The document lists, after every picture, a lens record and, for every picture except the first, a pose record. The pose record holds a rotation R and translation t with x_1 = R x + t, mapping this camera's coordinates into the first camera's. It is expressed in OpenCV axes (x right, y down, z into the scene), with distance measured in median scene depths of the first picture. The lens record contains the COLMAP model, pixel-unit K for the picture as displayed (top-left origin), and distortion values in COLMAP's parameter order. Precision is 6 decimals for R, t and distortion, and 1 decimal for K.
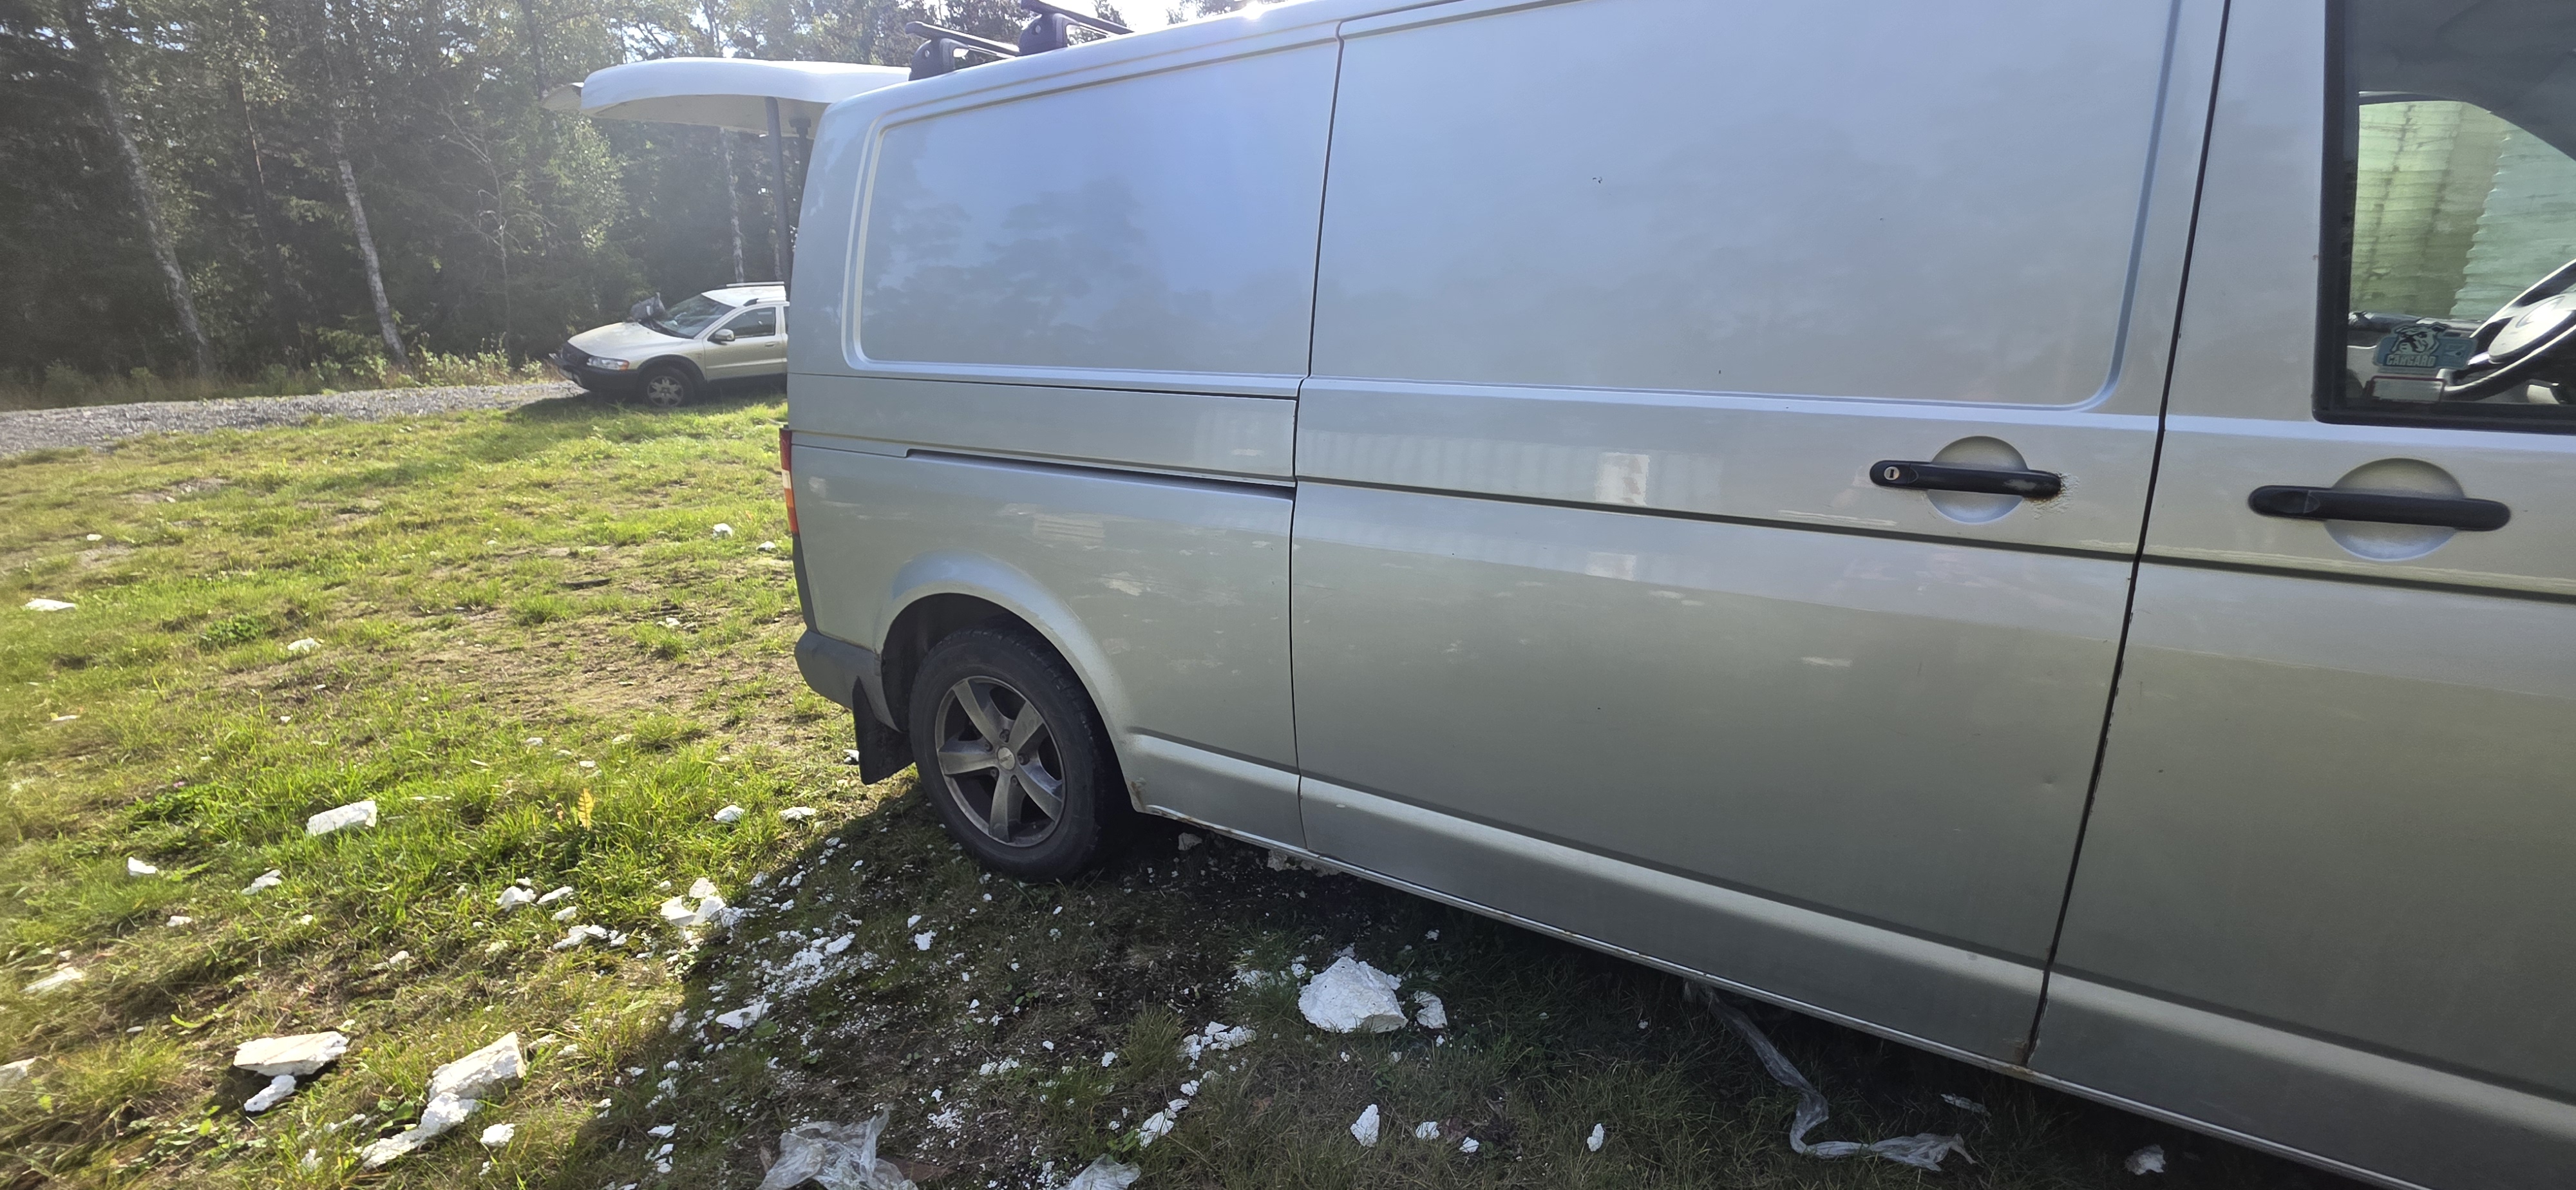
lens RADIAL K [[1033.6, 0, 1288.0], [0, 1033.6, 595.0], [0, 0, 1]] dist [0.004733, -0.001480]
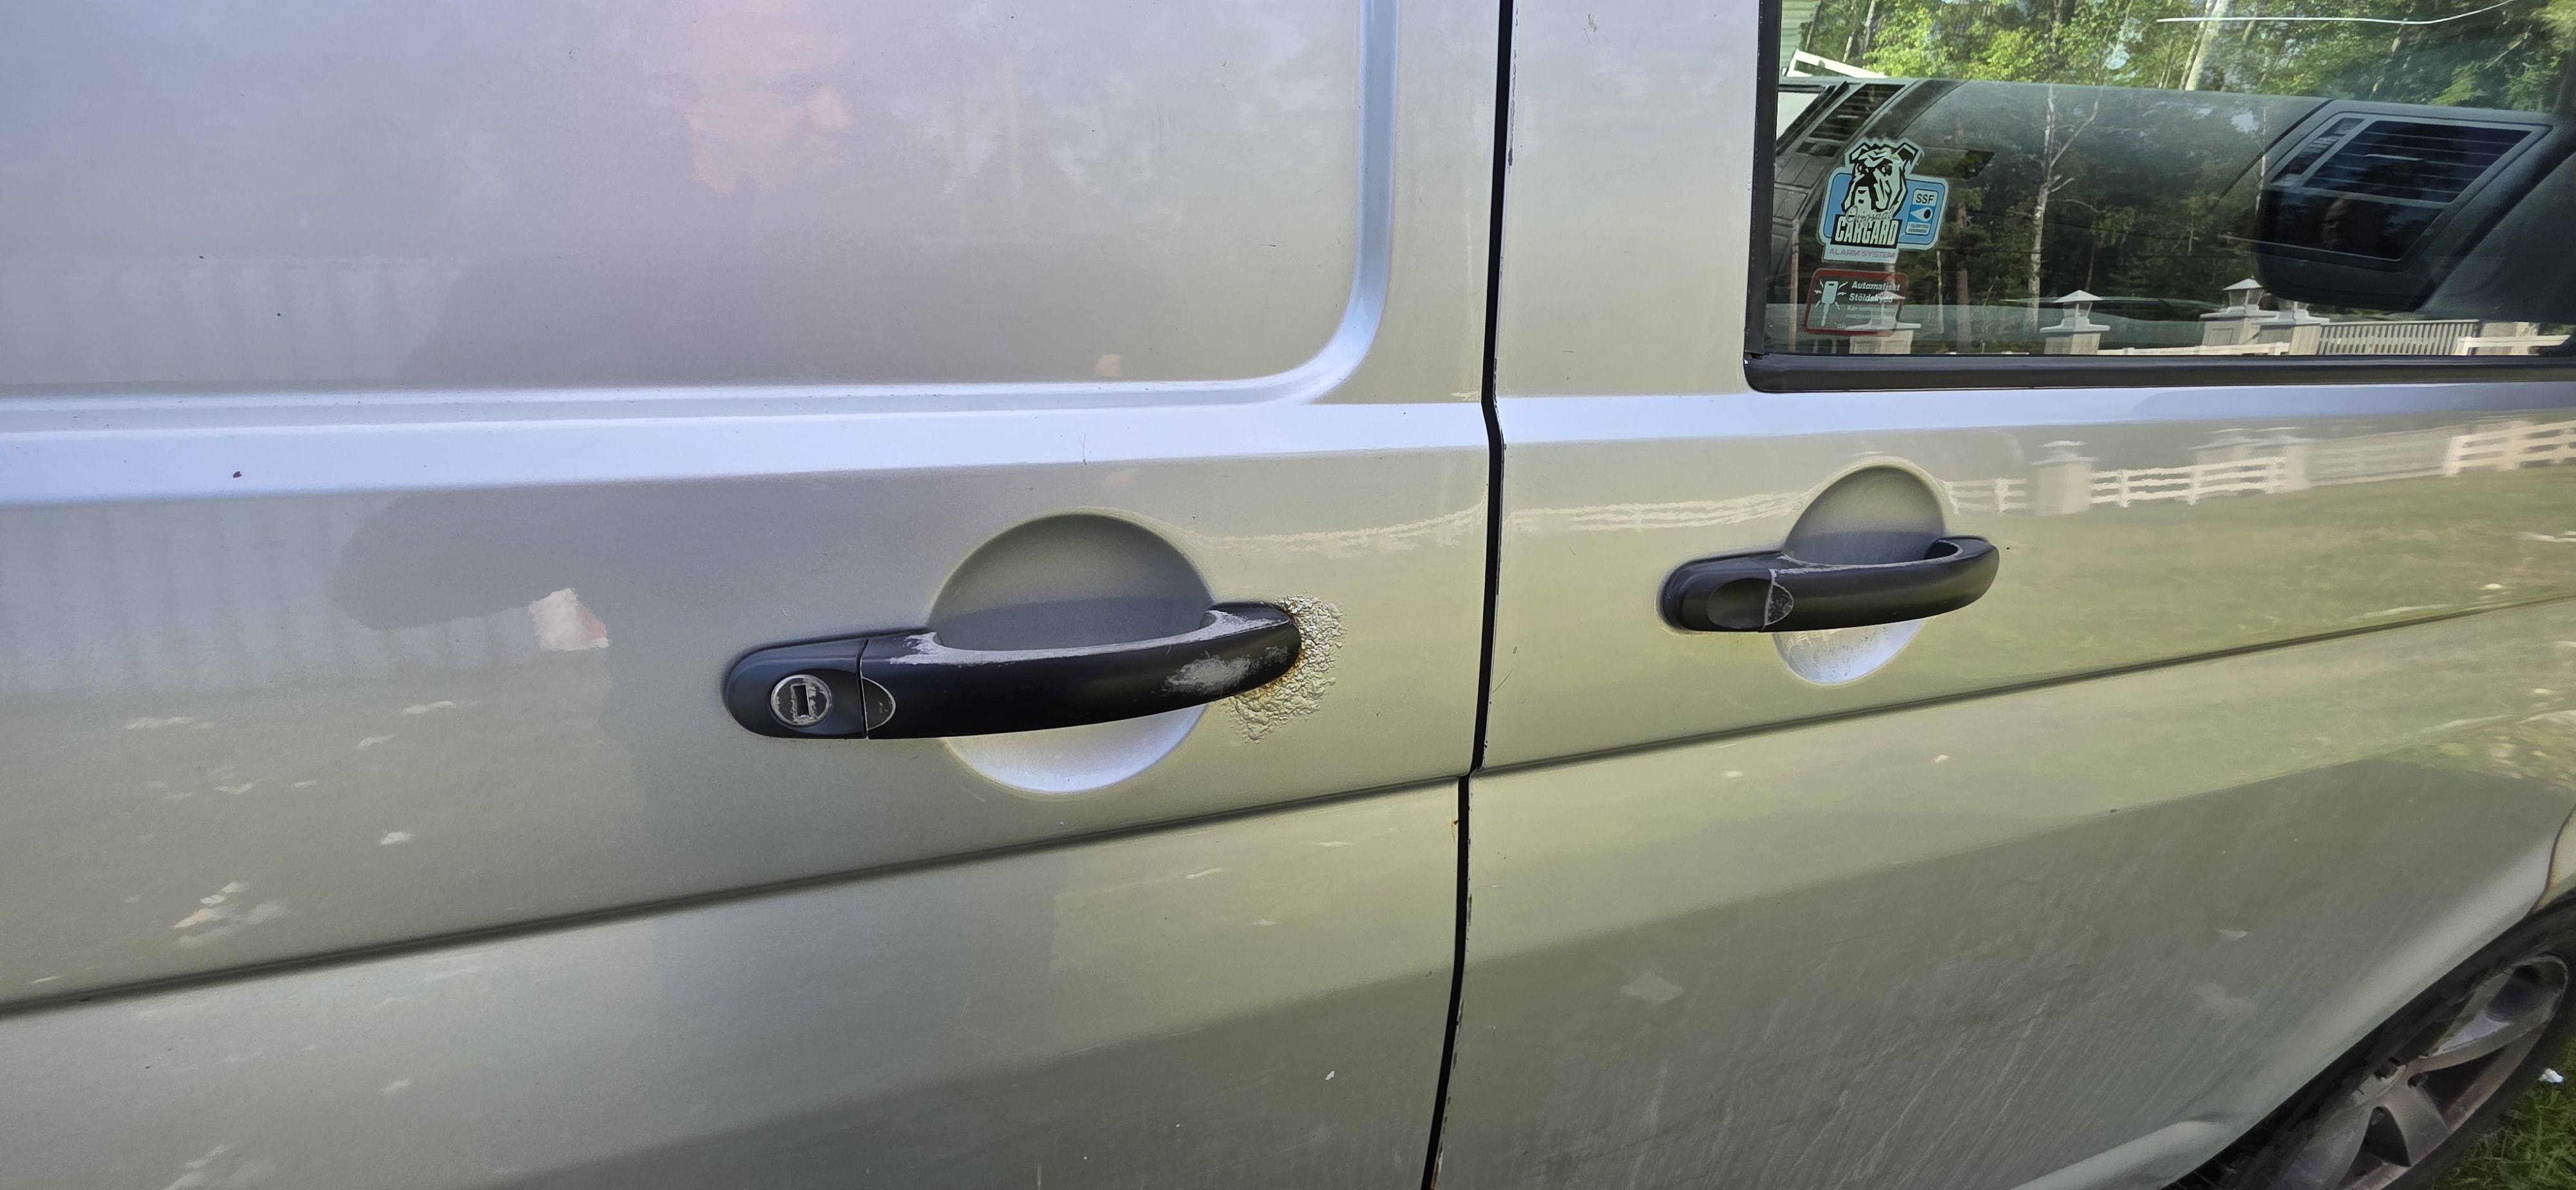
lens RADIAL K [[1033.6, 0, 1288.0], [0, 1033.6, 595.0], [0, 0, 1]] dist [0.004733, -0.001480]
pose [[0.639598, -0.289541, 0.712096, 0.531608], [0.147799, 0.955388, 0.255713, -0.208853], [-0.754368, -0.058307, 0.653858, 0.818380]]
